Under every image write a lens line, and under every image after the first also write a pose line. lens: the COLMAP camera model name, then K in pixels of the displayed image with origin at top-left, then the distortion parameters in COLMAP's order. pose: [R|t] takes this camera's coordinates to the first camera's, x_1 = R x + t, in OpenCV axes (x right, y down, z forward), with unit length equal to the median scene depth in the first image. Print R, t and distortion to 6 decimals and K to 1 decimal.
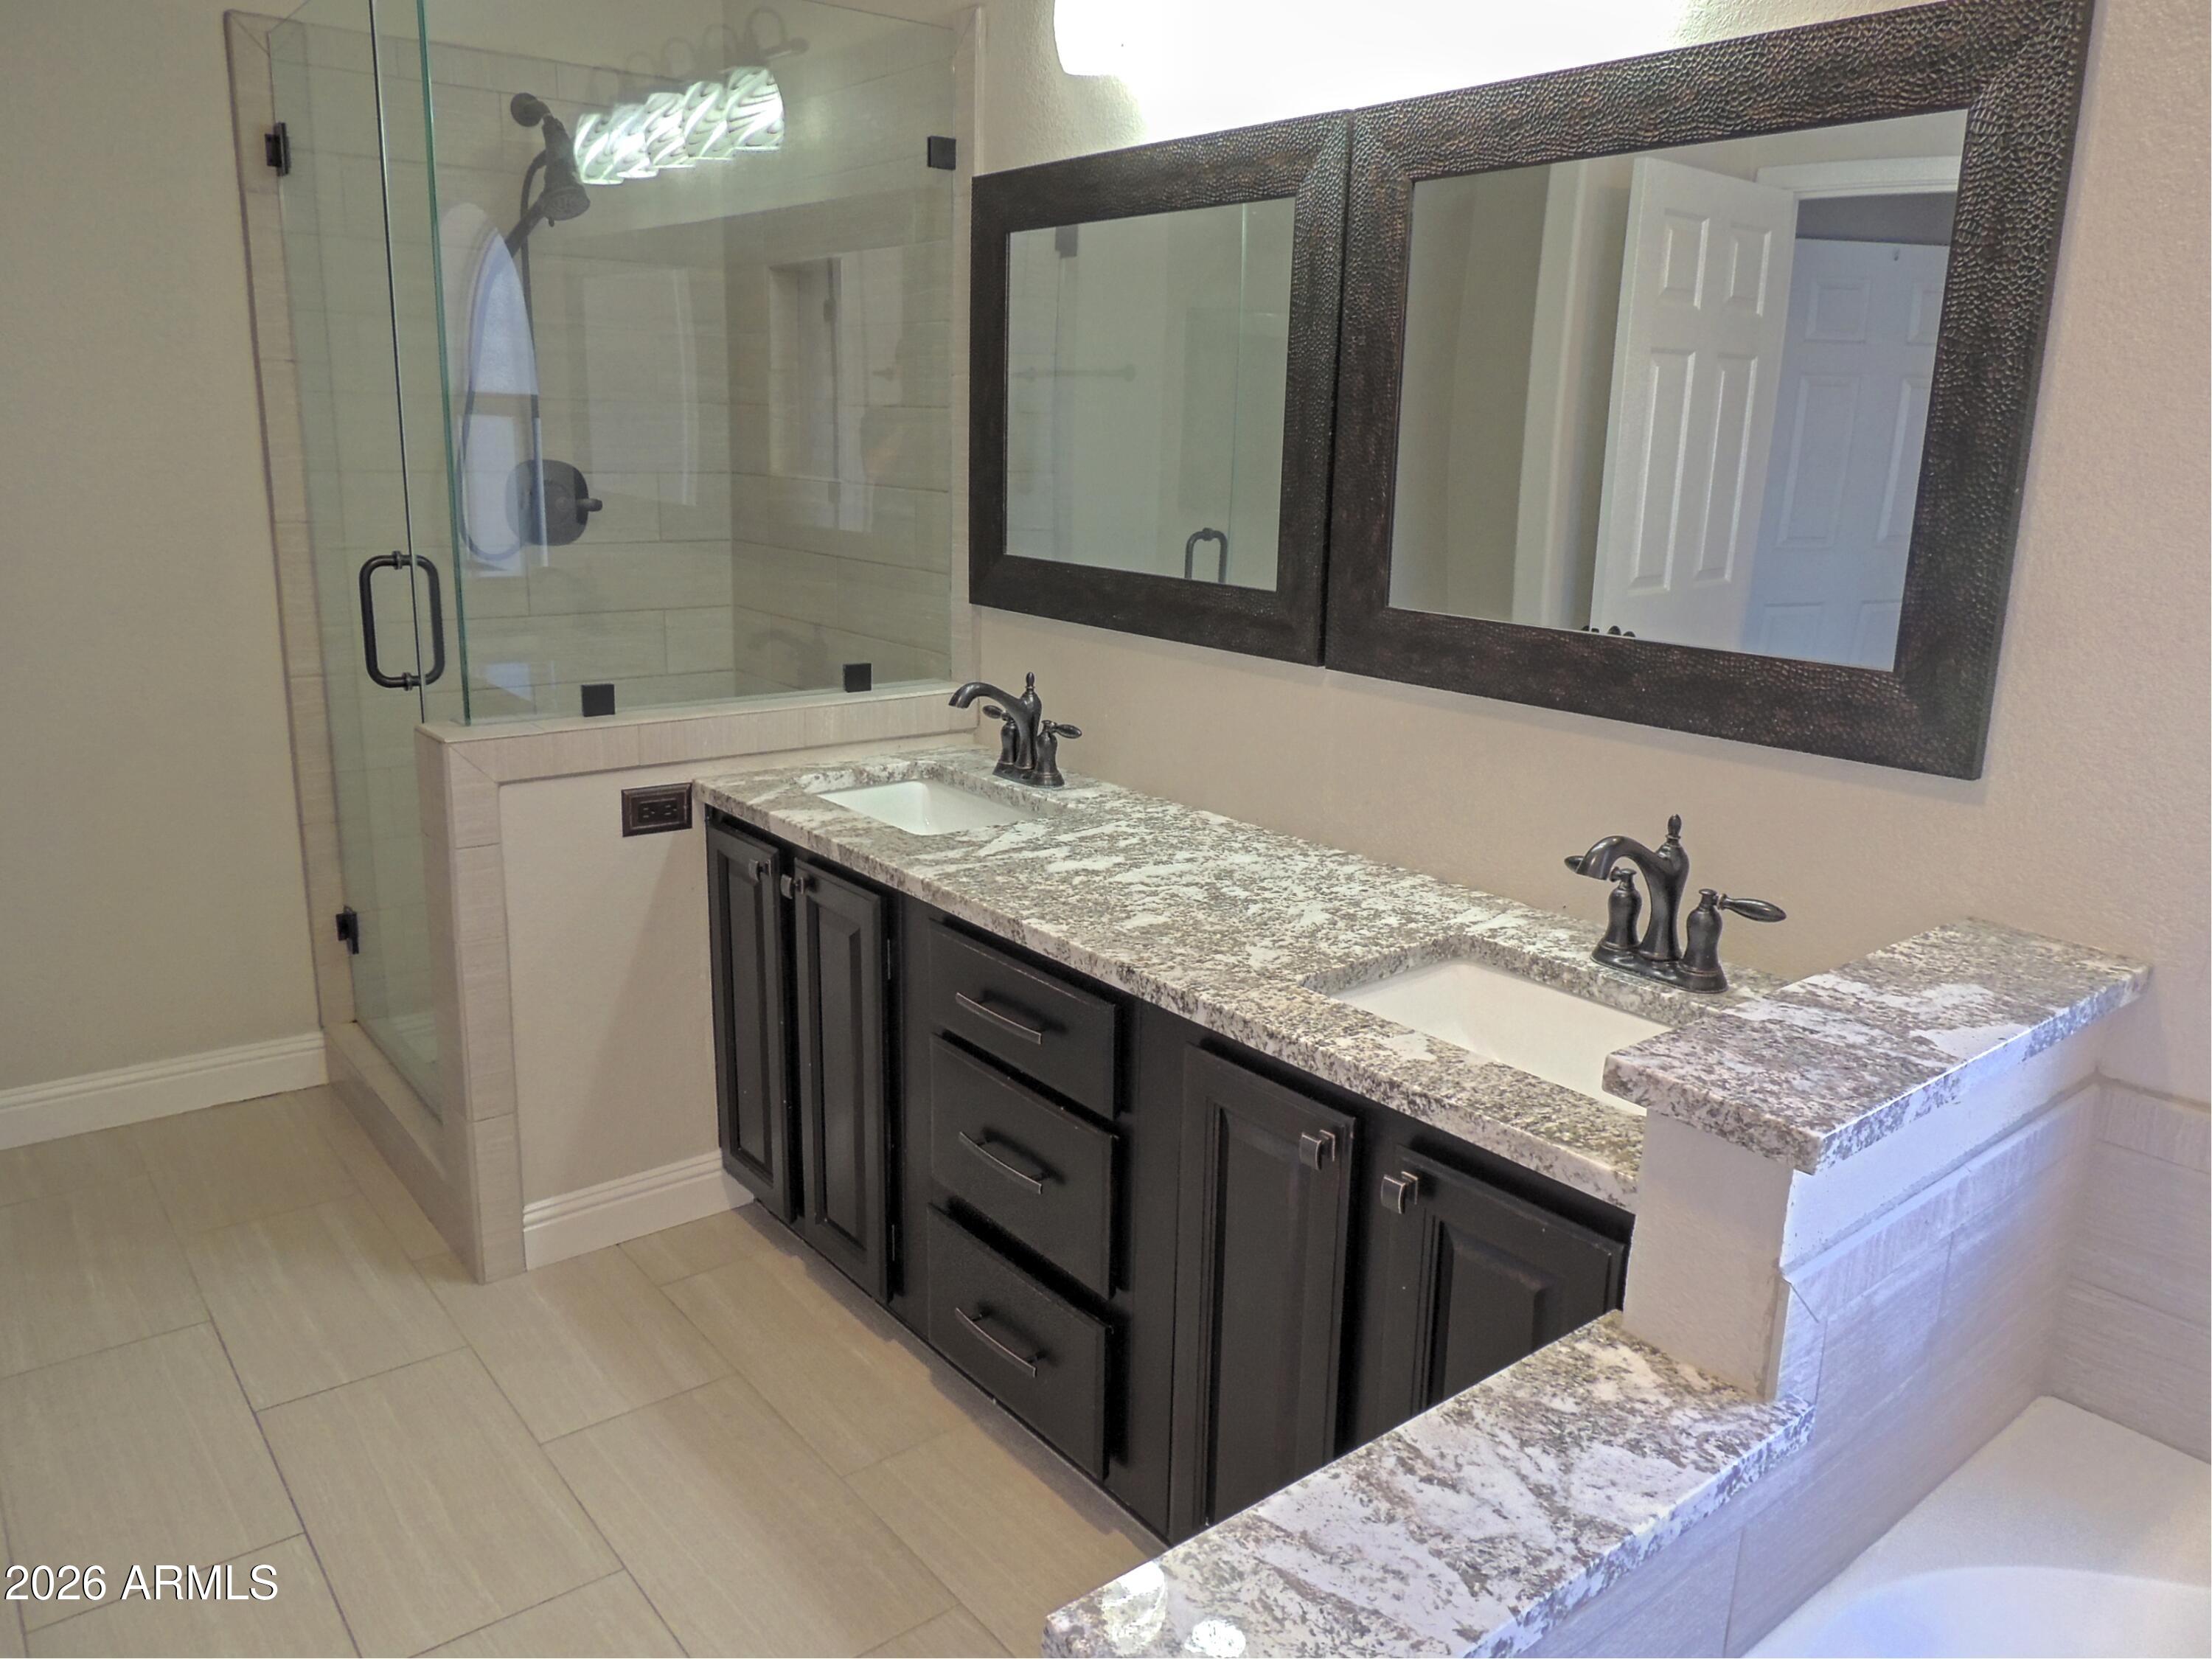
lens RADIAL K [[1545.3, 0, 1105.1], [0, 1545.3, 823.5], [0, 0, 1]] dist [-0.030128, 0.000318]
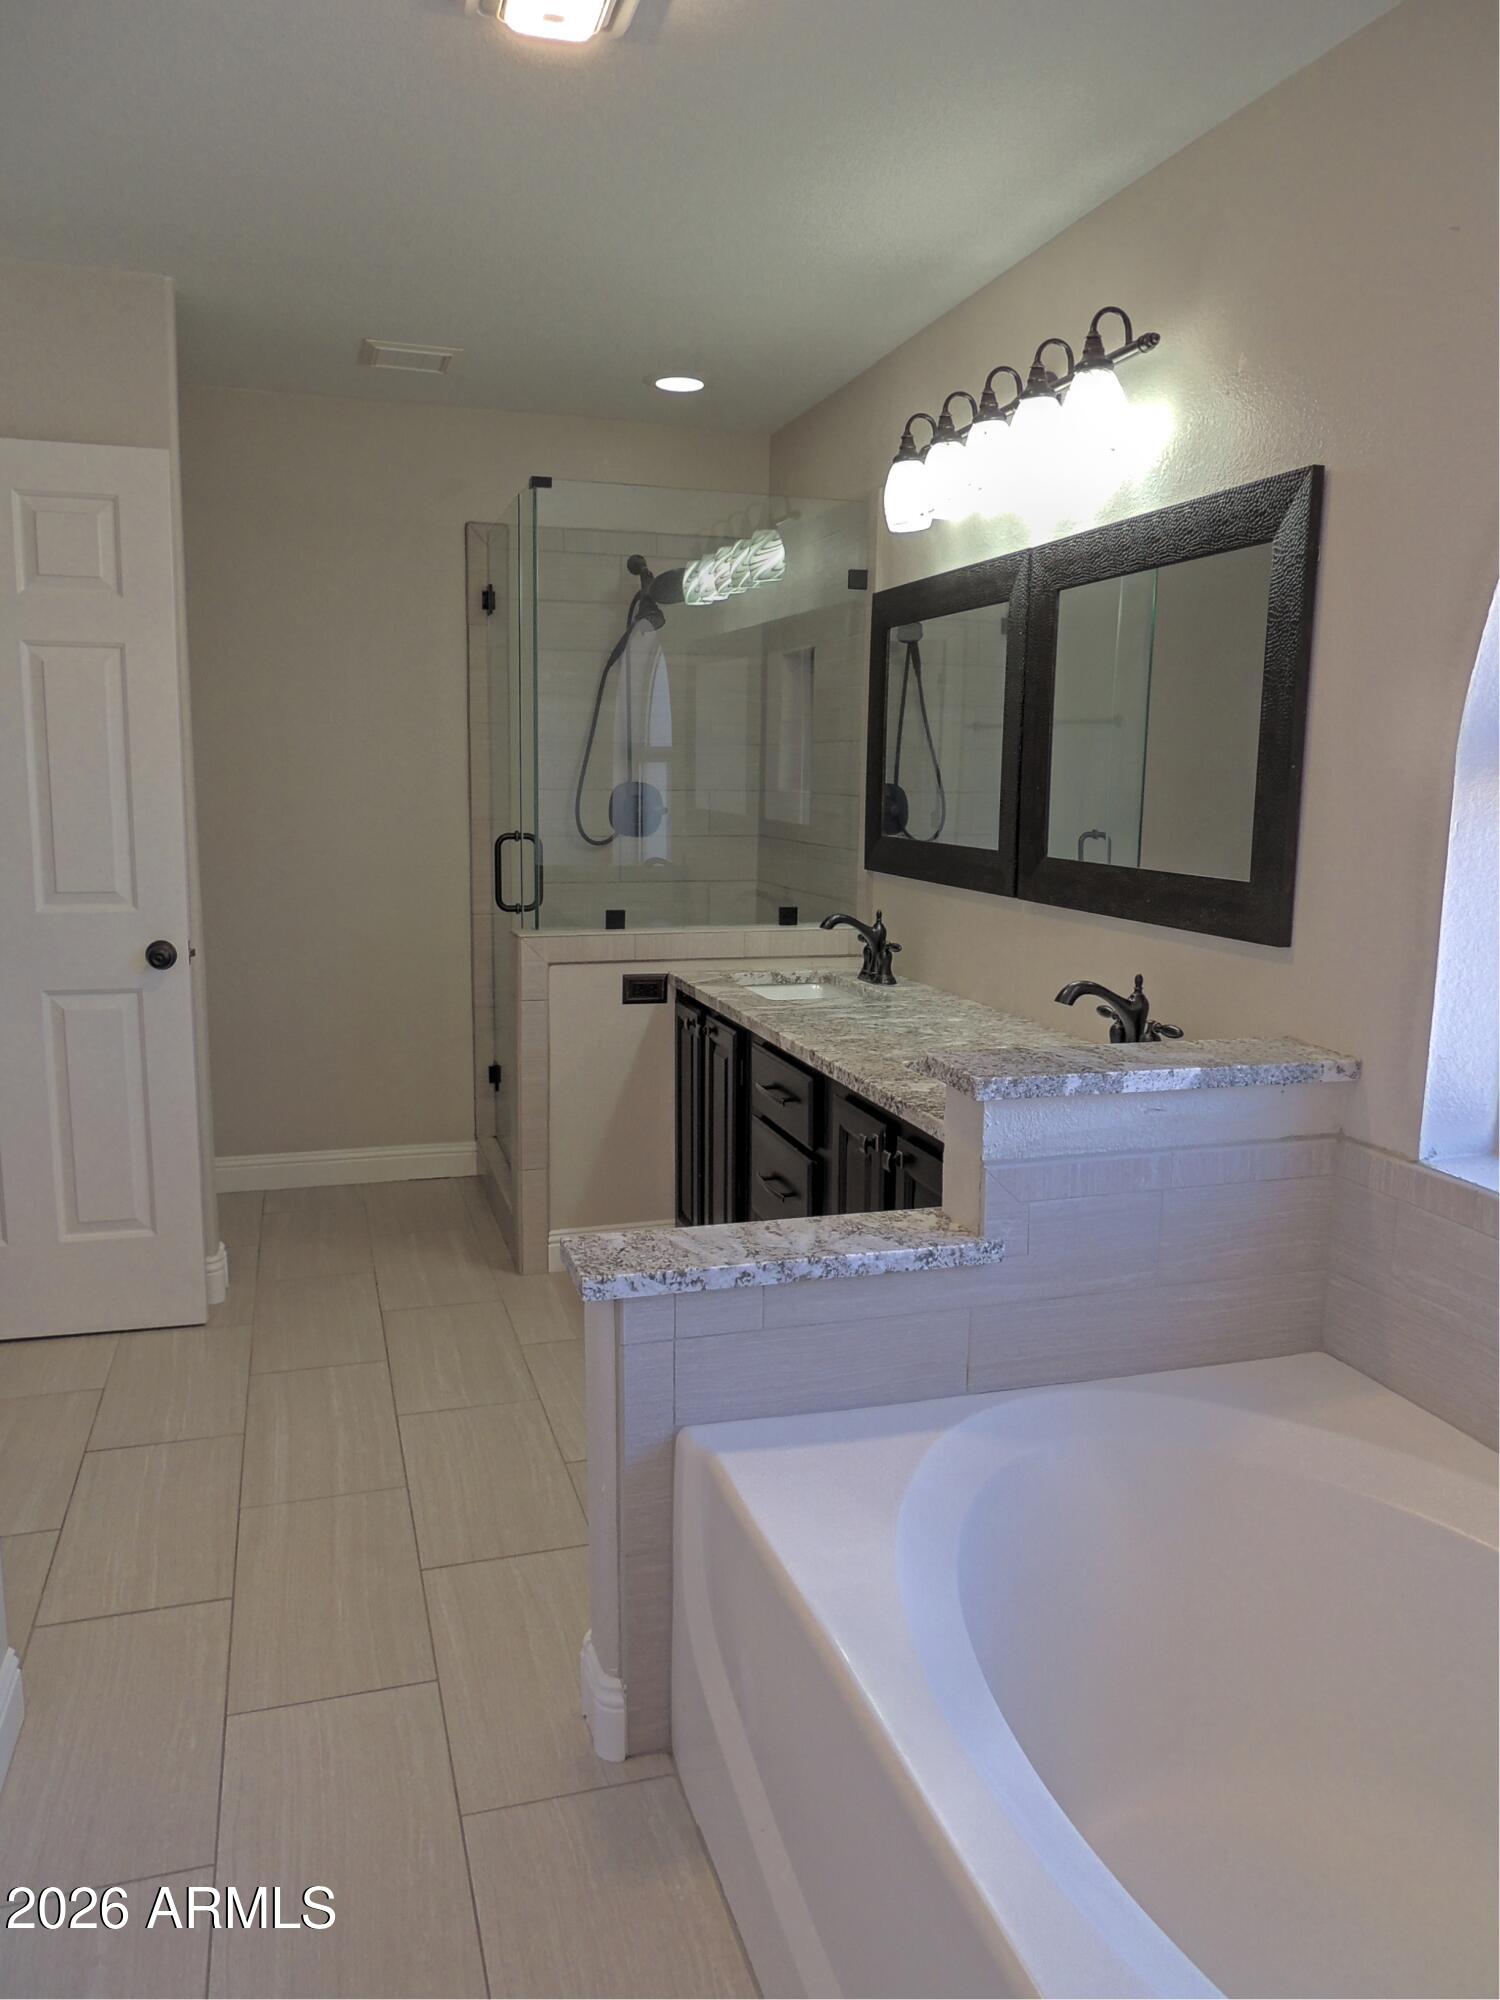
lens RADIAL K [[1397.2, 0, 757.1], [0, 1397.2, 966.4], [0, 0, 1]] dist [-0.030128, 0.000318]
pose [[0.932406, 0.032049, -0.359990, 0.335244], [-0.073316, 0.992123, -0.101571, 0.104932], [0.353899, 0.121098, 0.927411, -0.305269]]
